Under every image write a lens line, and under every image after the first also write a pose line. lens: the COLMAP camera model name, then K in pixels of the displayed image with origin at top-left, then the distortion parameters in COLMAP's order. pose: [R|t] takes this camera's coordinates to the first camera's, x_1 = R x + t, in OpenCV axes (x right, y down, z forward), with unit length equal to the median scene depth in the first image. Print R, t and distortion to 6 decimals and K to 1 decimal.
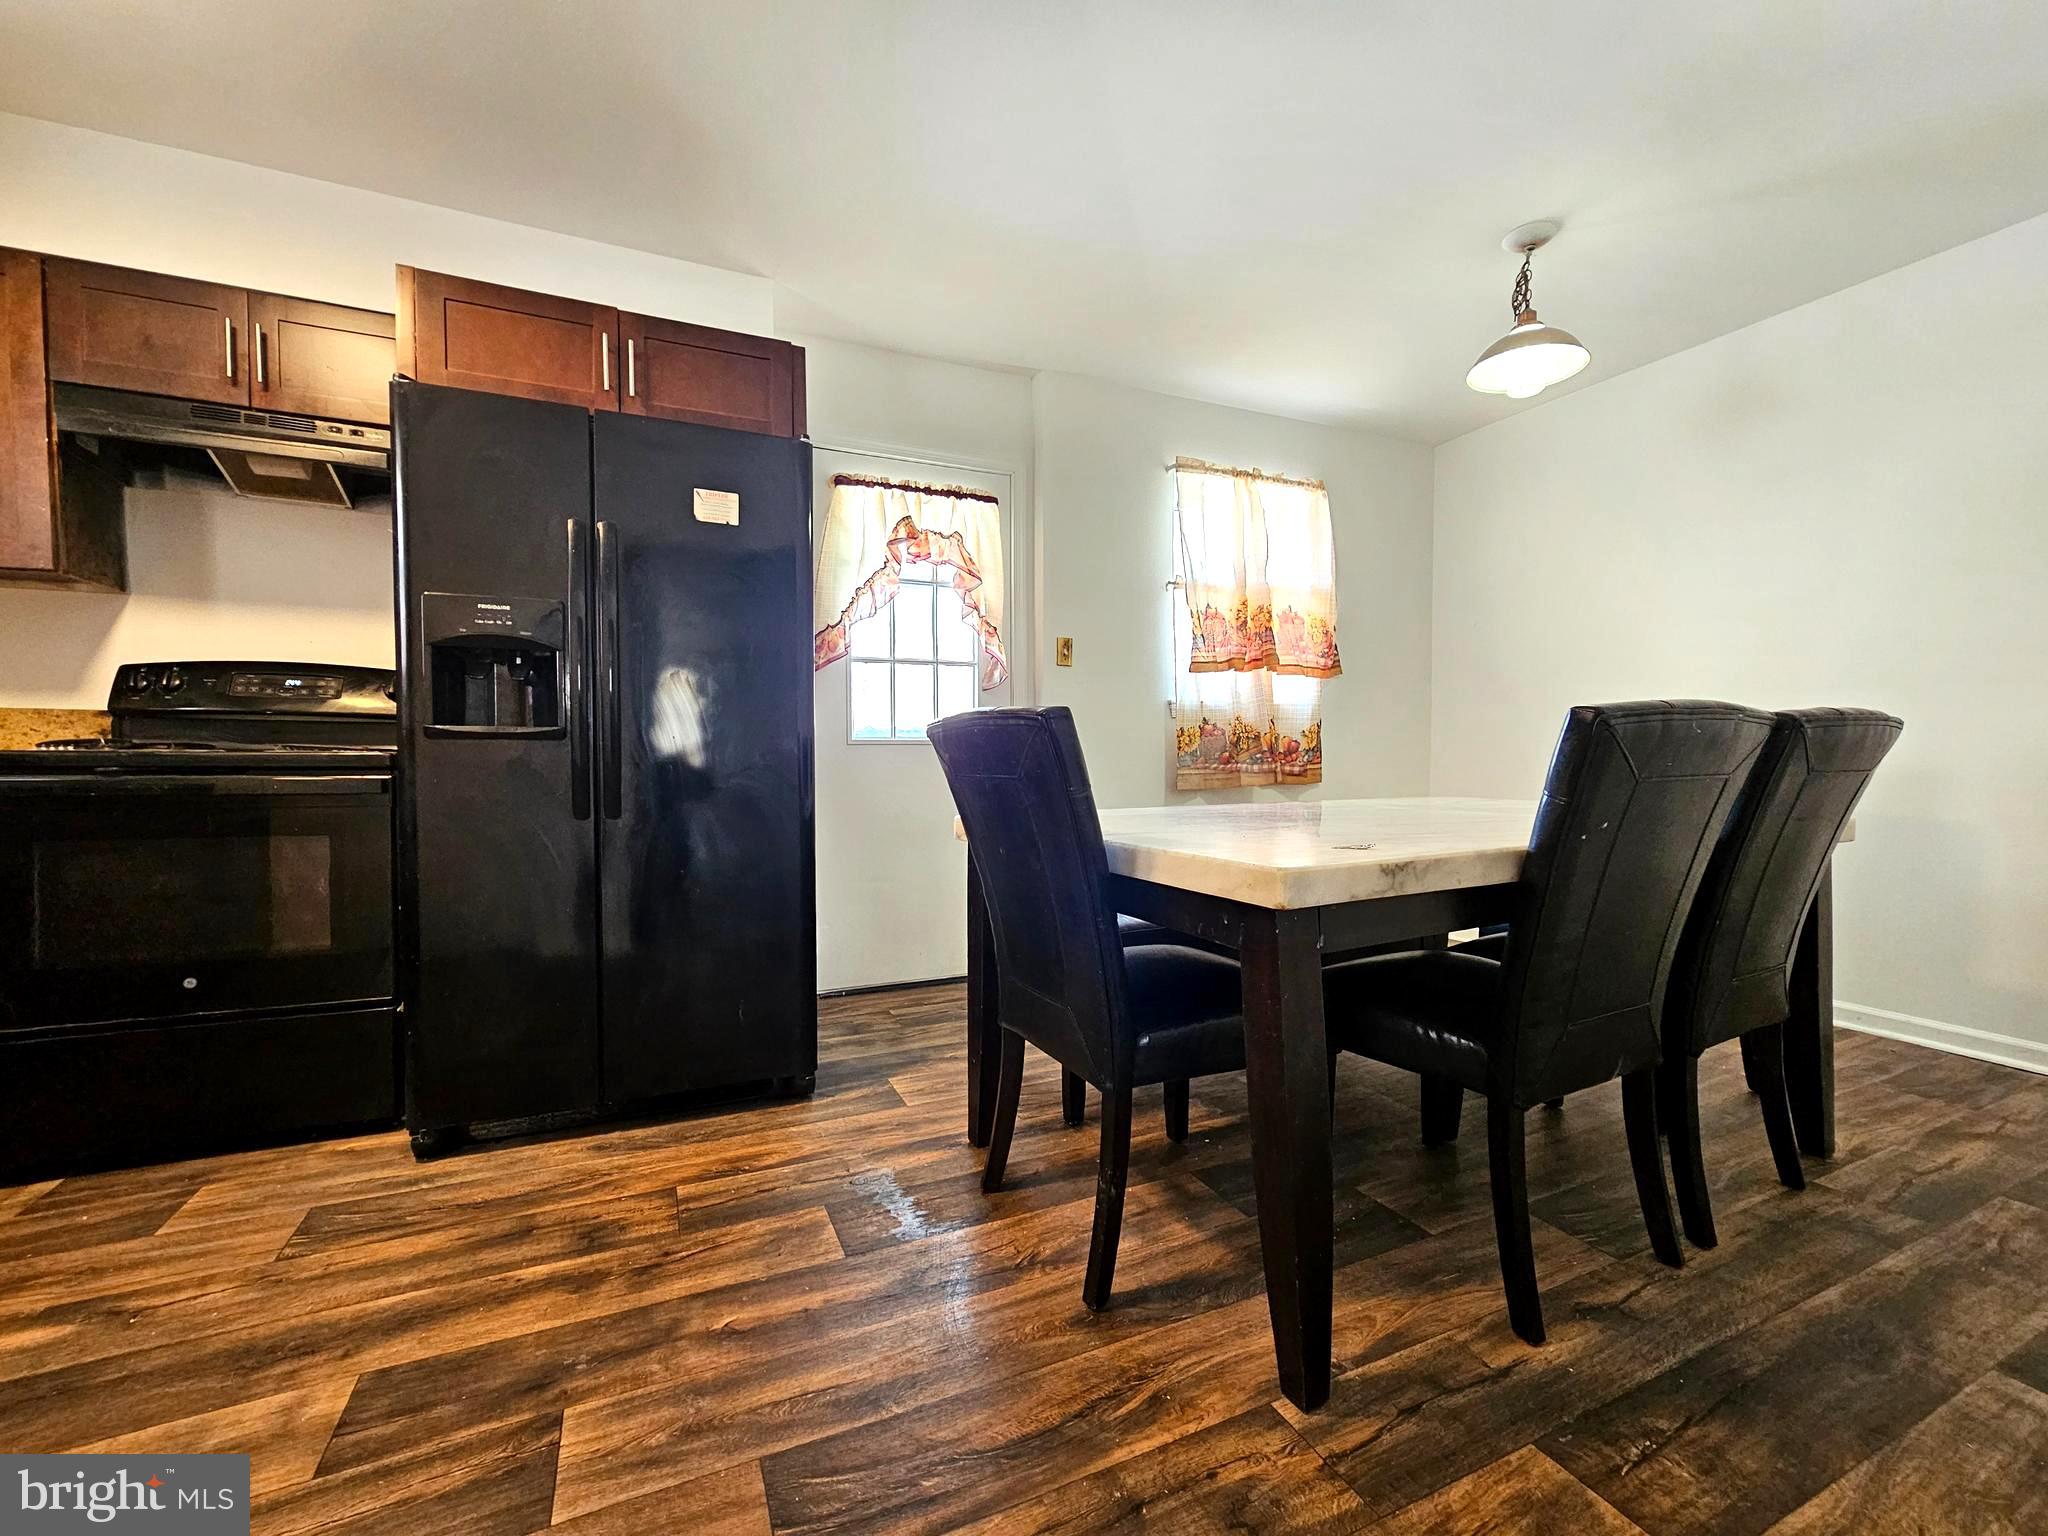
lens RADIAL K [[839.4, 0, 1017.6], [0, 839.4, 784.0], [0, 0, 1]] dist [-0.013661, 0.006587]
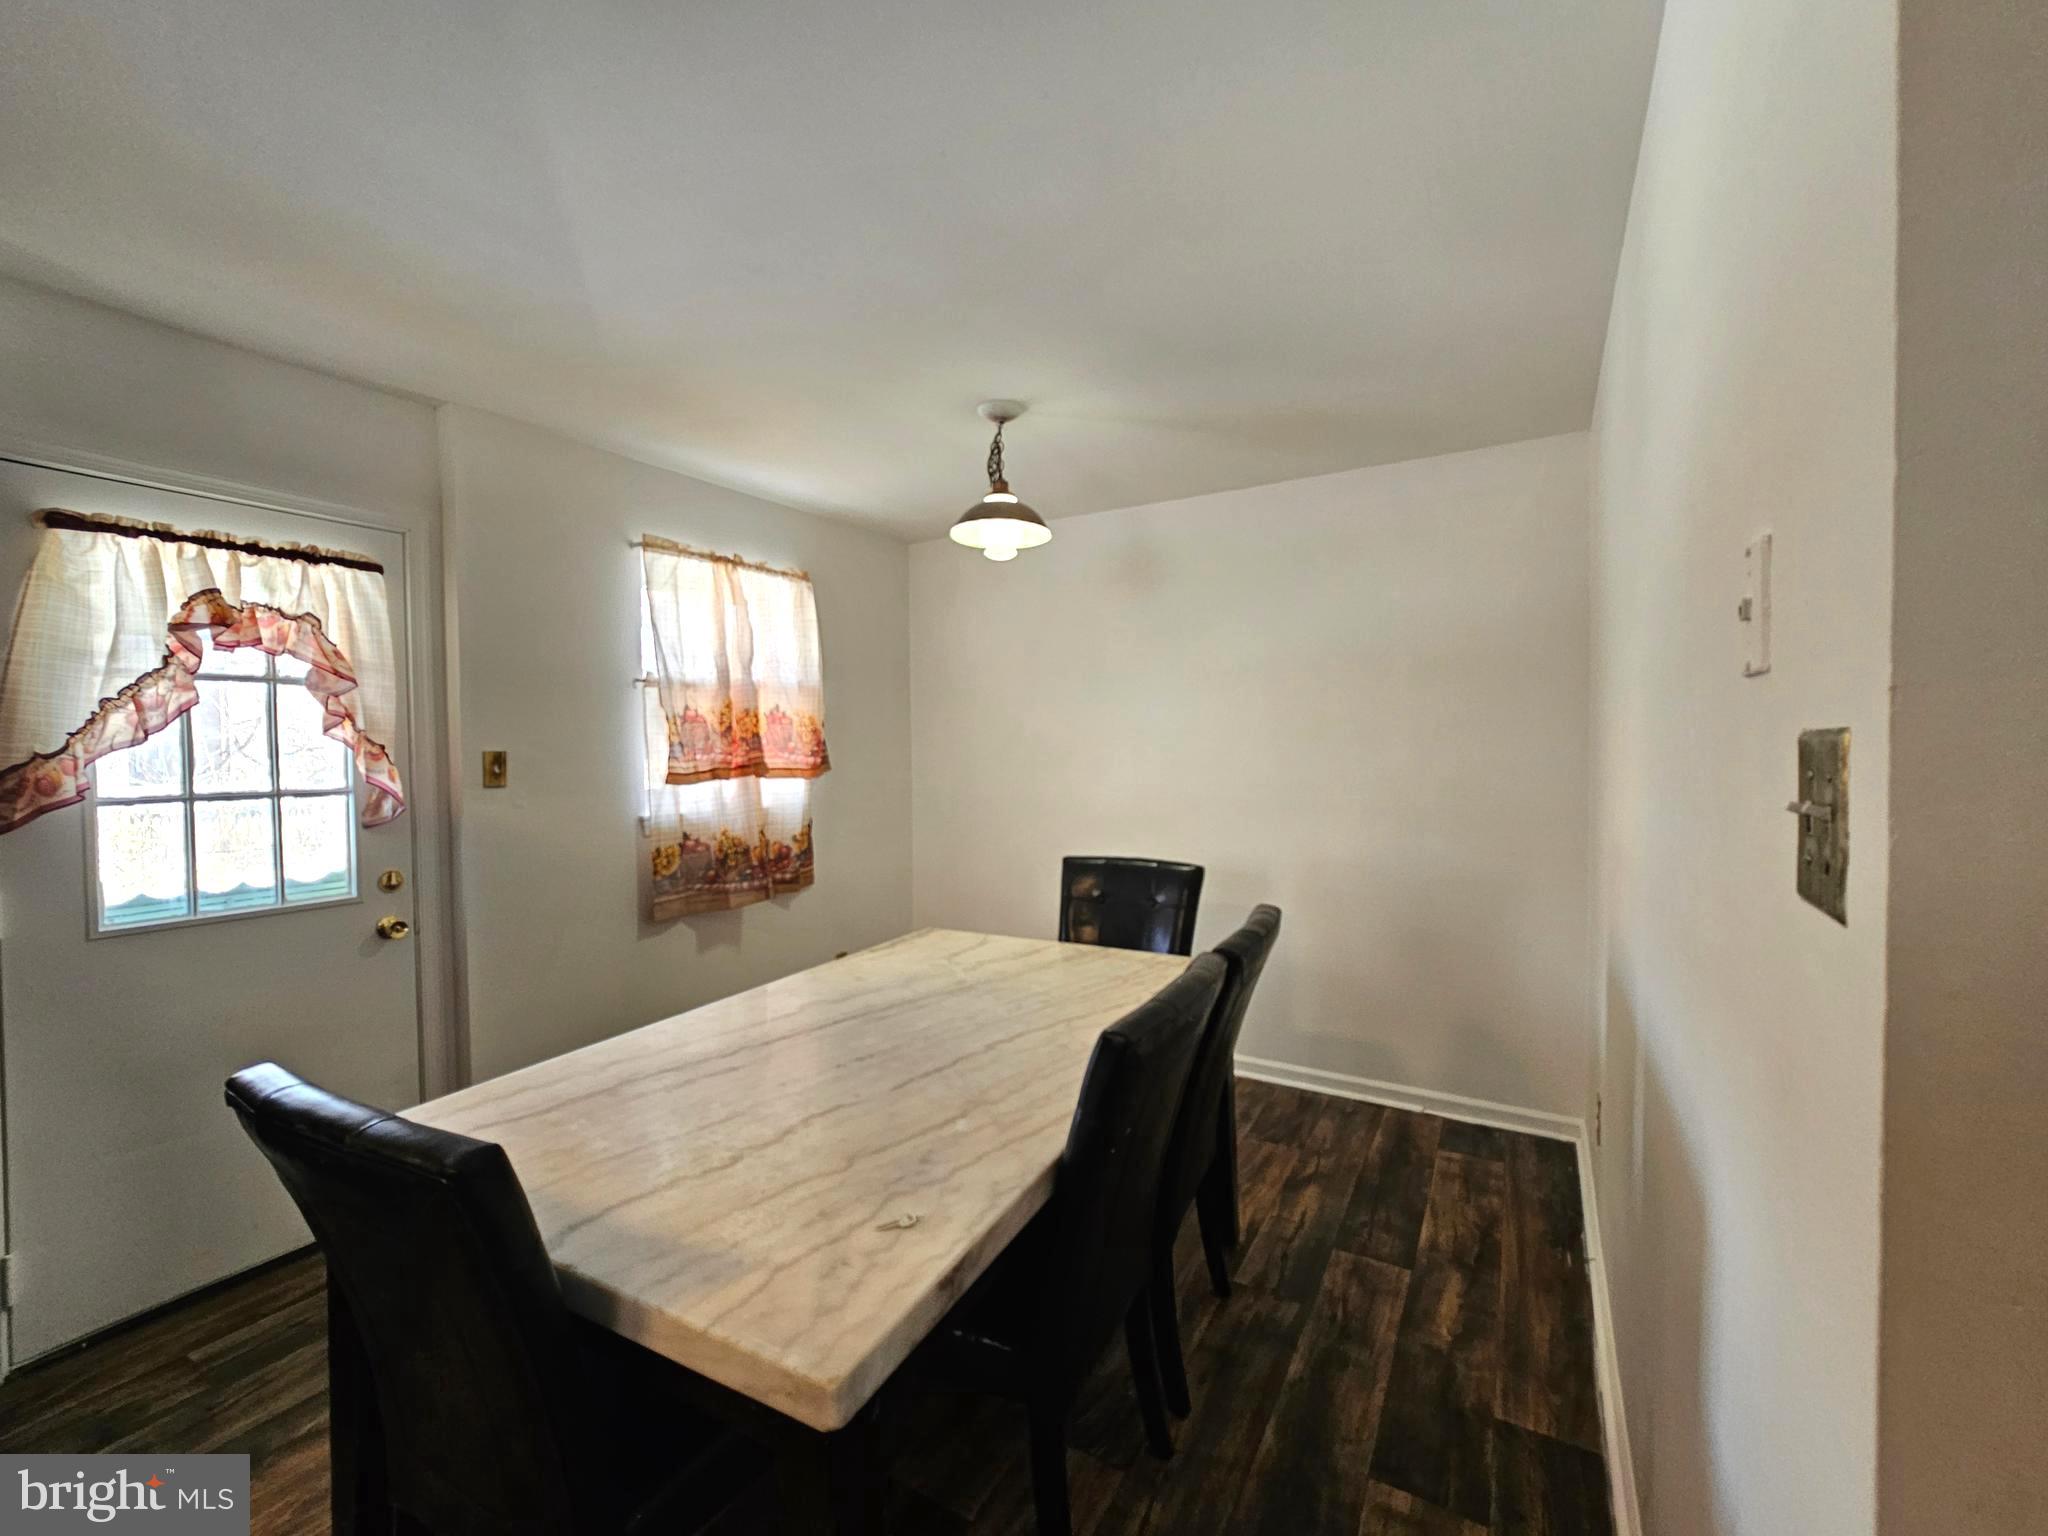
lens RADIAL K [[842.4, 0, 1007.2], [0, 842.4, 768.0], [0, 0, 1]] dist [0.008266, 0.000101]
pose [[0.827287, -0.020048, 0.561421, 0.012567], [0.028117, 0.999588, -0.005737, -0.210364], [-0.561075, 0.020532, 0.827510, 0.128095]]
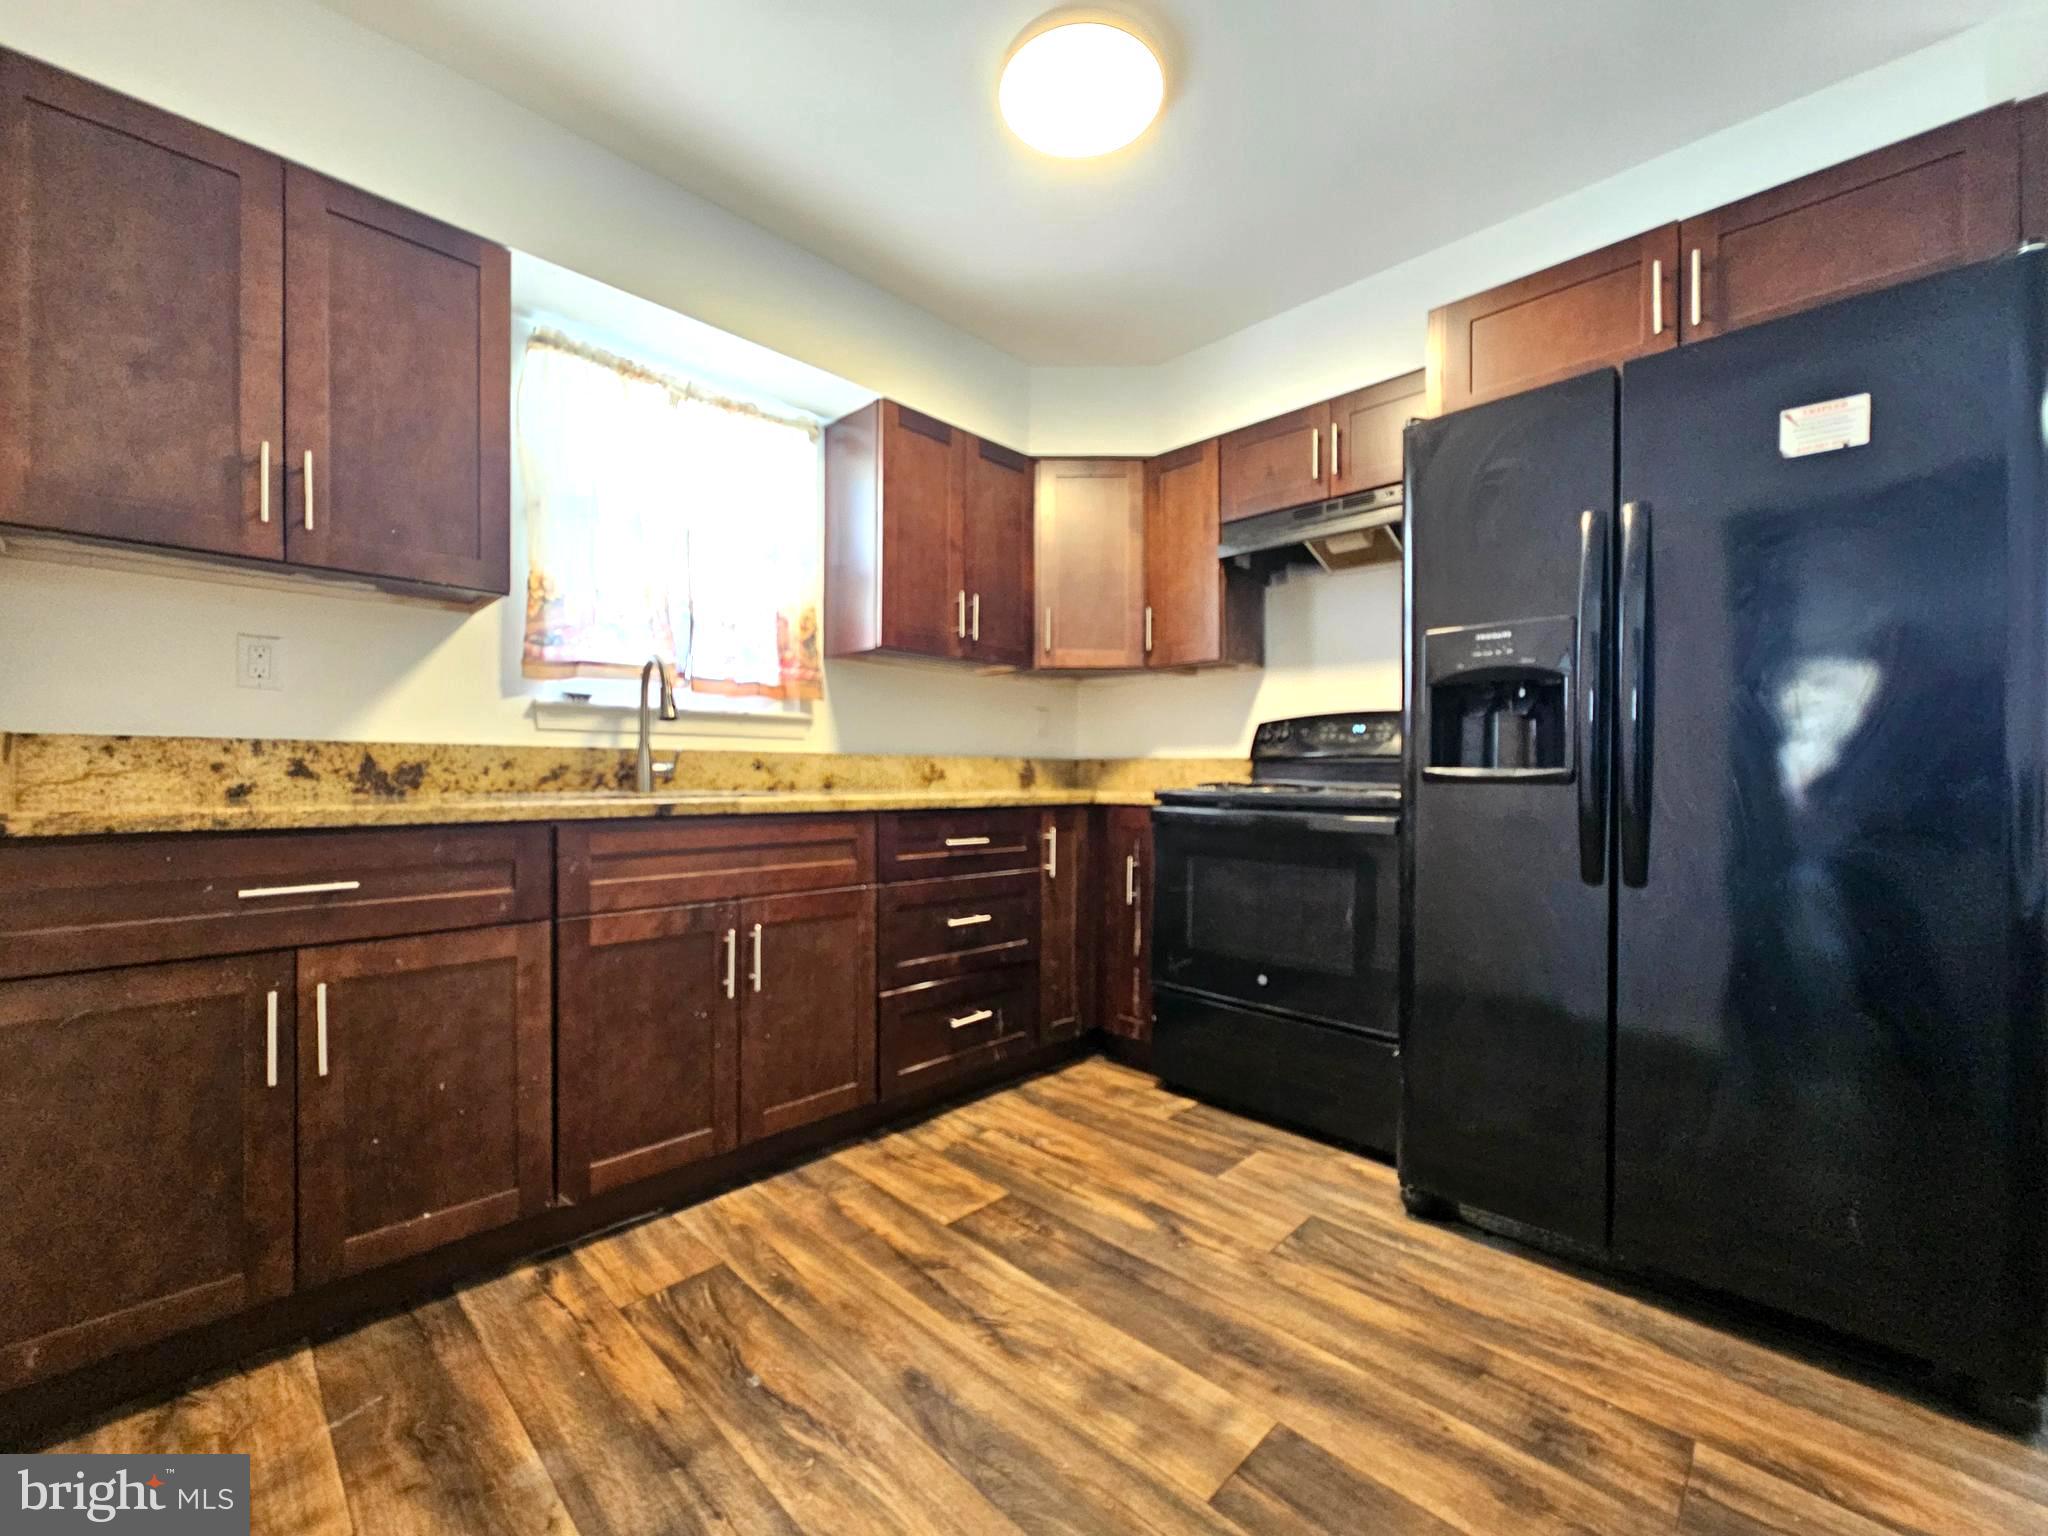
lens RADIAL K [[832.1, 0, 1023.8], [0, 832.1, 784.0], [0, 0, 1]] dist [-0.001685, 0.002433]
pose [[0.363672, 0.007501, -0.931497, 0.018447], [-0.032478, 0.999462, -0.004631, -0.027481], [0.930961, 0.031938, 0.363719, 0.175742]]
